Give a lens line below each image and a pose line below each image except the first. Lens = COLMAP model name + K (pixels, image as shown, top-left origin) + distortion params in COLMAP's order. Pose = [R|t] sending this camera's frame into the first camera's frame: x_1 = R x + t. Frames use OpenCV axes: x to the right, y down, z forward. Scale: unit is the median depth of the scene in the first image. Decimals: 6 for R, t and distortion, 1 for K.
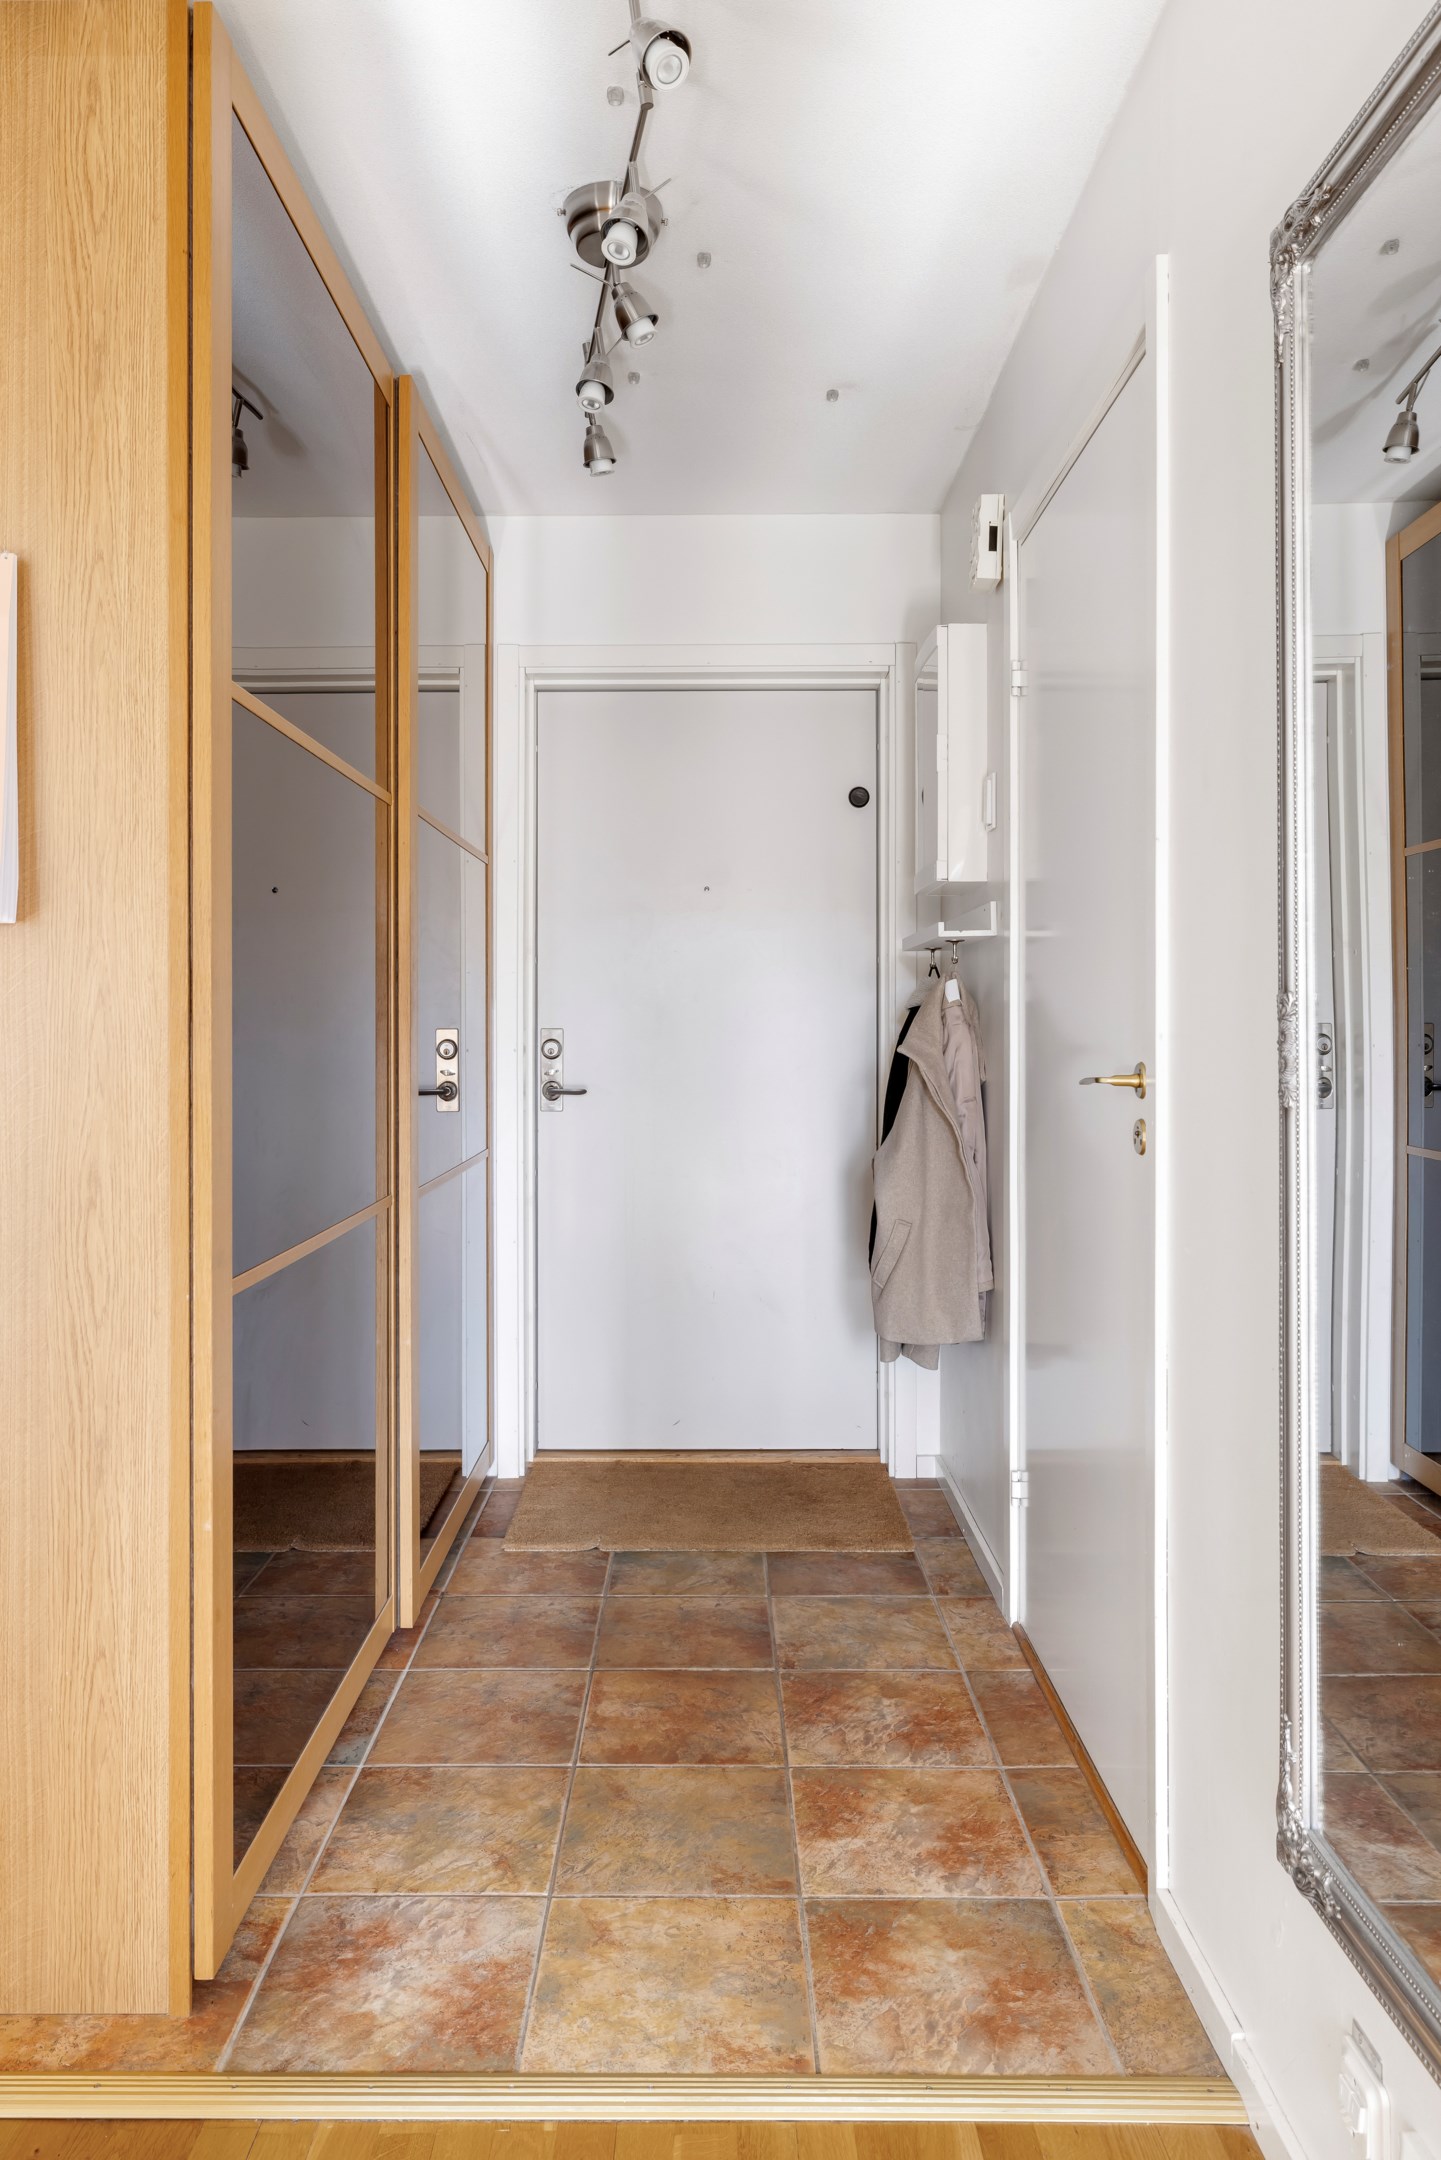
lens RADIAL K [[1522.9, 0, 718.6], [0, 1522.9, 1025.2], [0, 0, 1]] dist [0.001313, 0.007129]
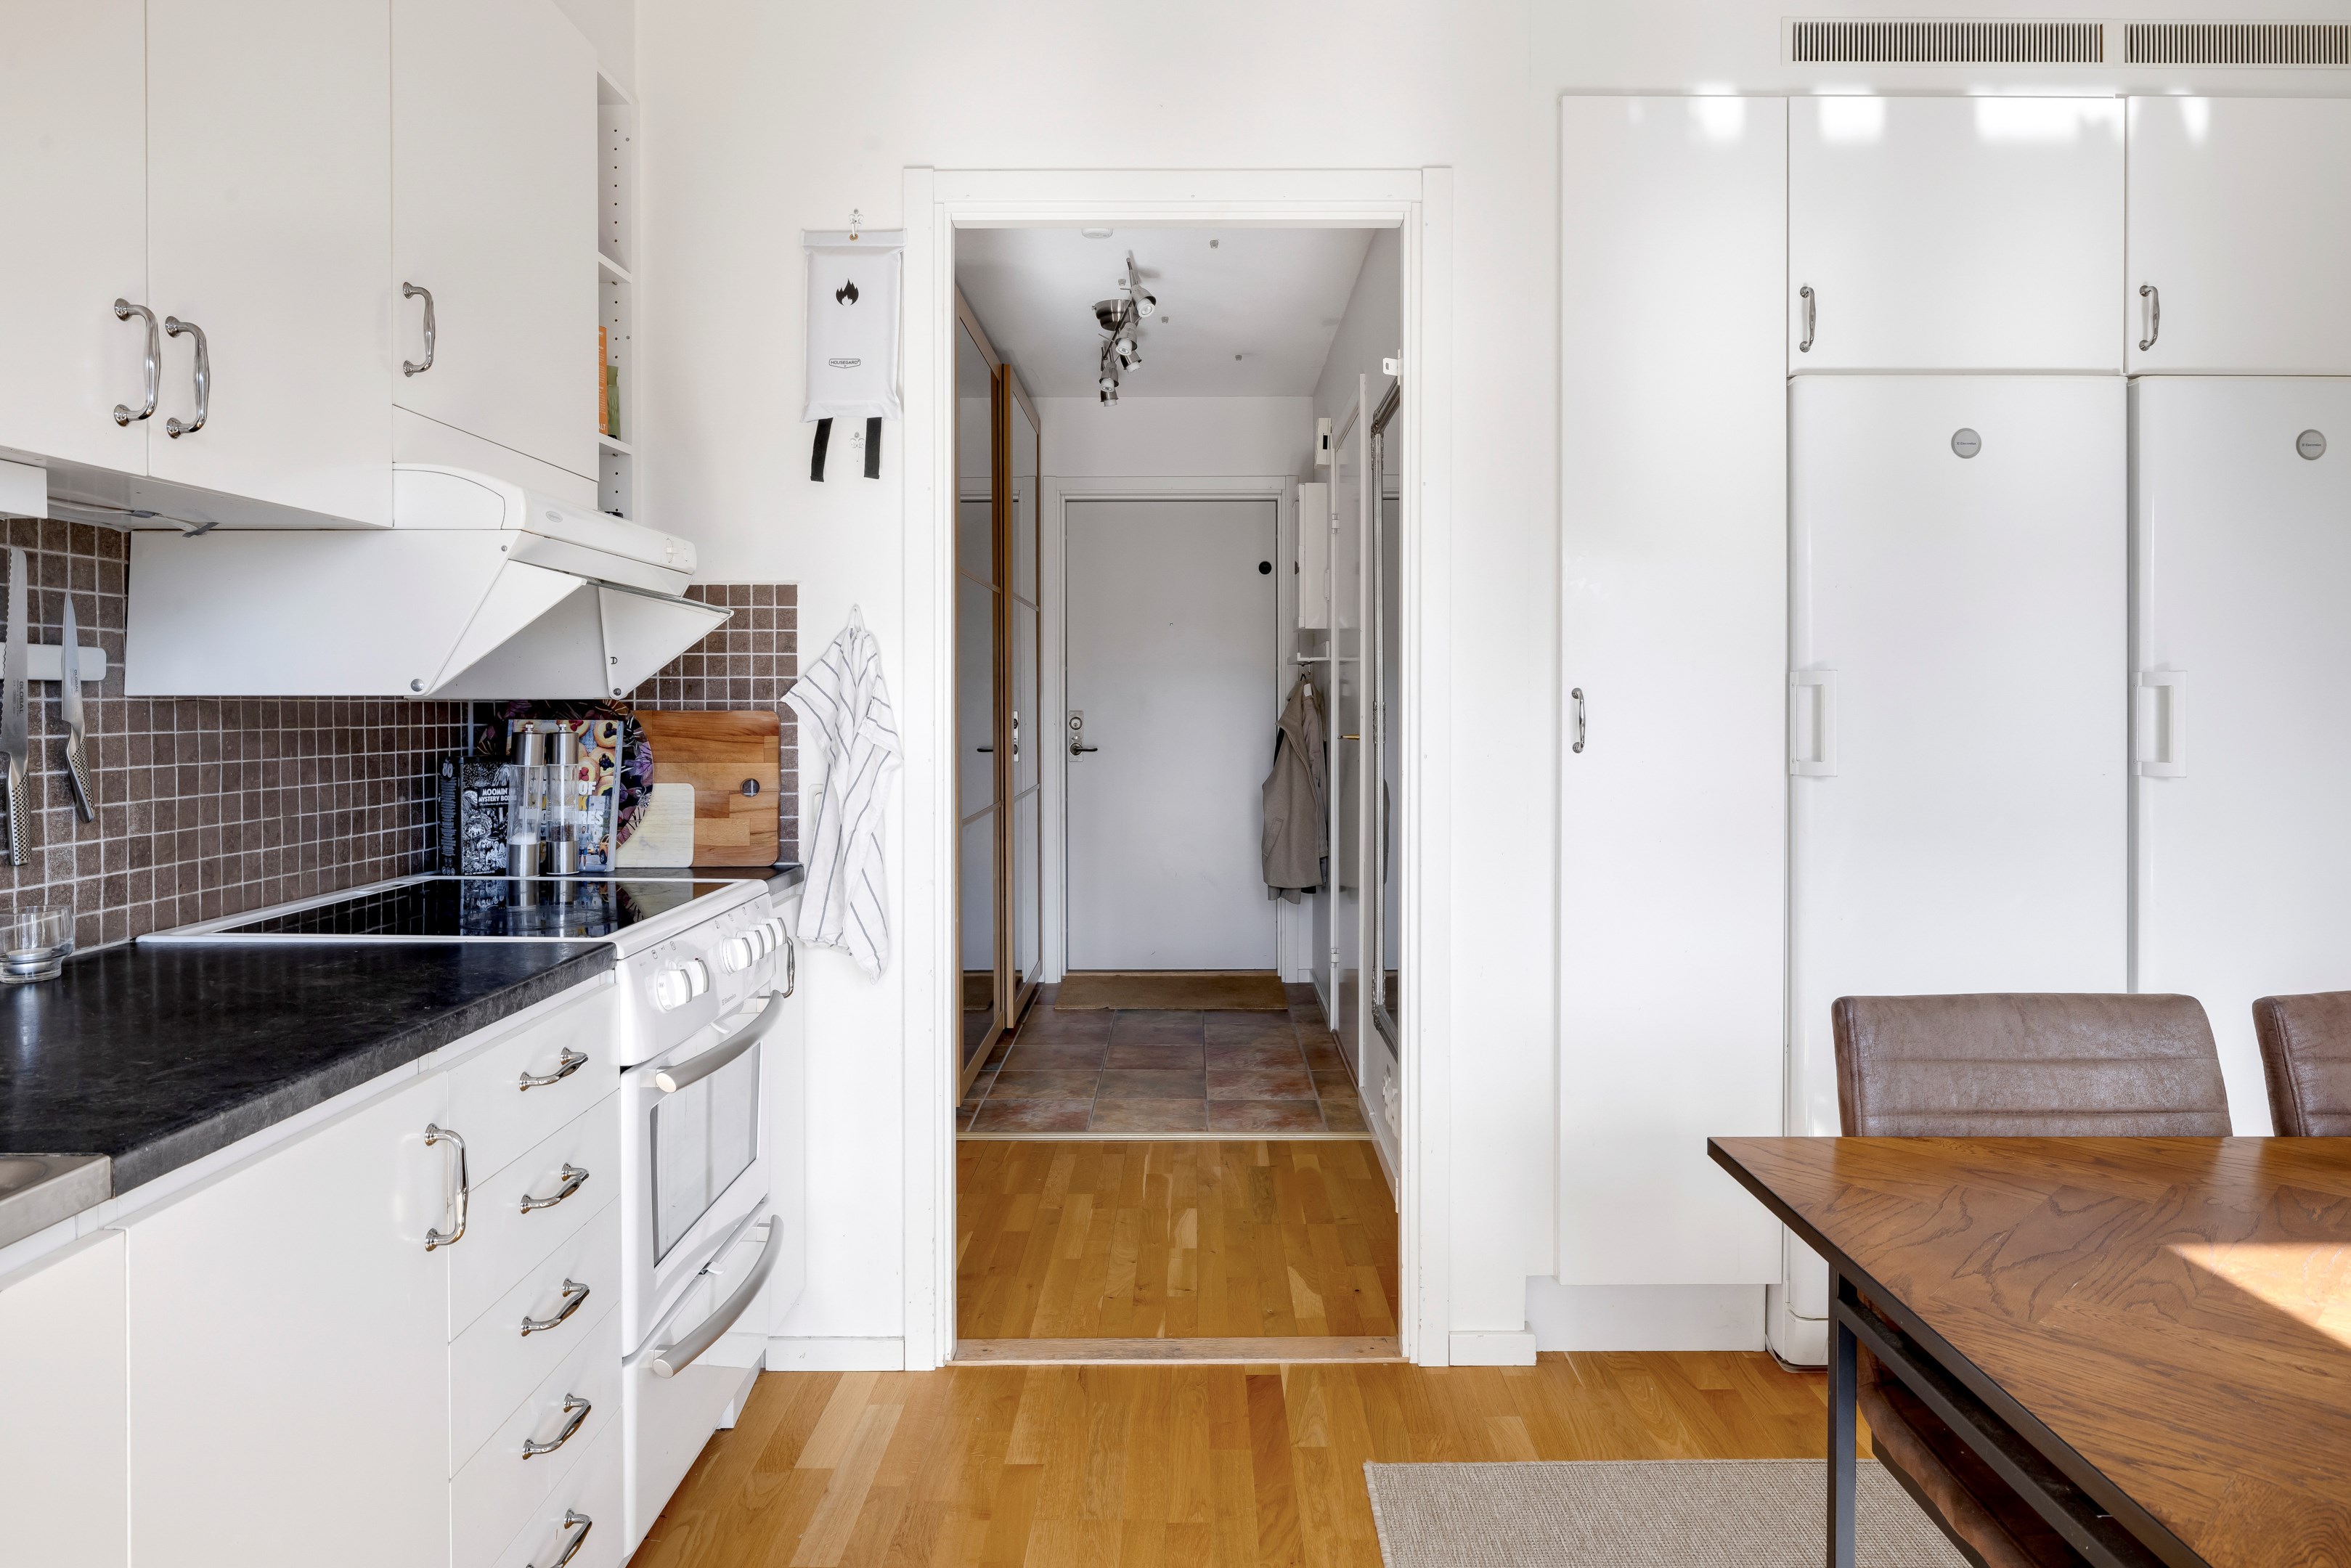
lens RADIAL K [[1669.1, 0, 1171.6], [0, 1669.1, 685.8], [0, 0, 1]] dist [0.001891, 0.000216]
pose [[0.999773, -0.001467, -0.021253, 0.036337], [0.001297, 0.999967, -0.007992, -0.012369], [0.021264, 0.007963, 0.999742, -0.946793]]
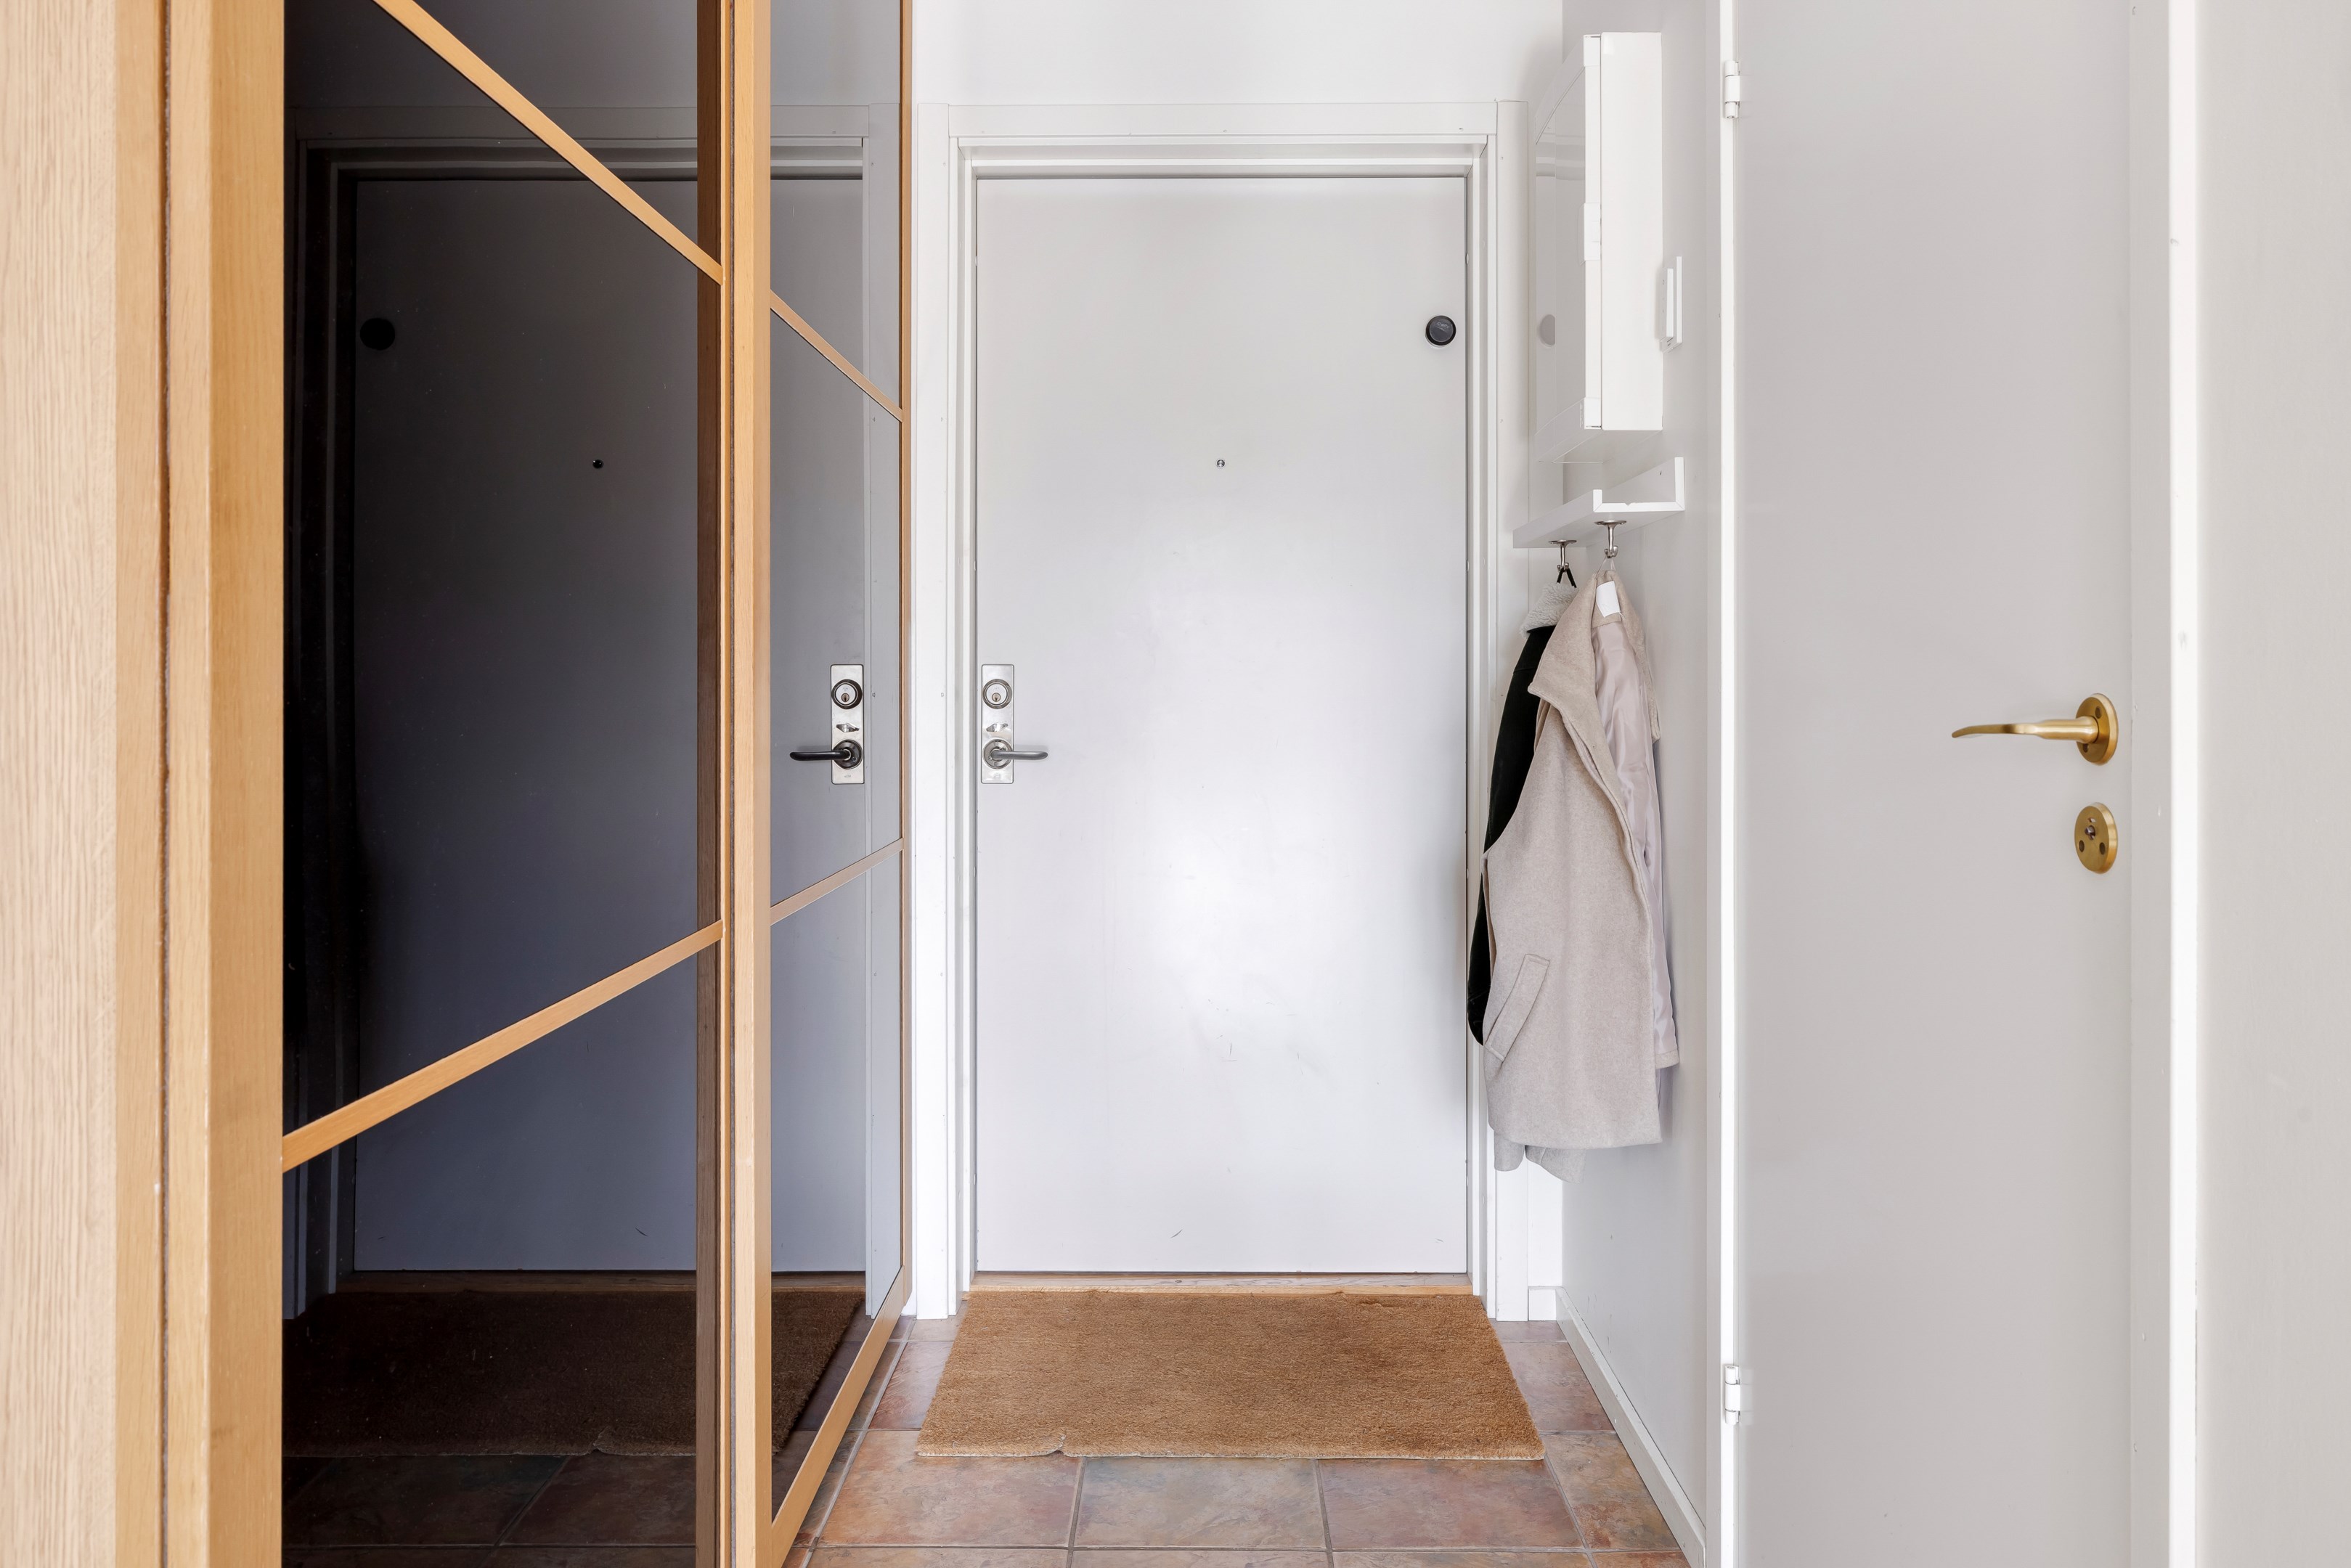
lens RADIAL K [[1669.1, 0, 1171.6], [0, 1669.1, 685.8], [0, 0, 1]] dist [0.001891, 0.000216]
pose [[0.999785, 0.000592, -0.020724, -0.017170], [-0.000612, 0.999999, -0.000994, 0.014983], [0.020724, 0.001007, 0.999785, 0.285962]]
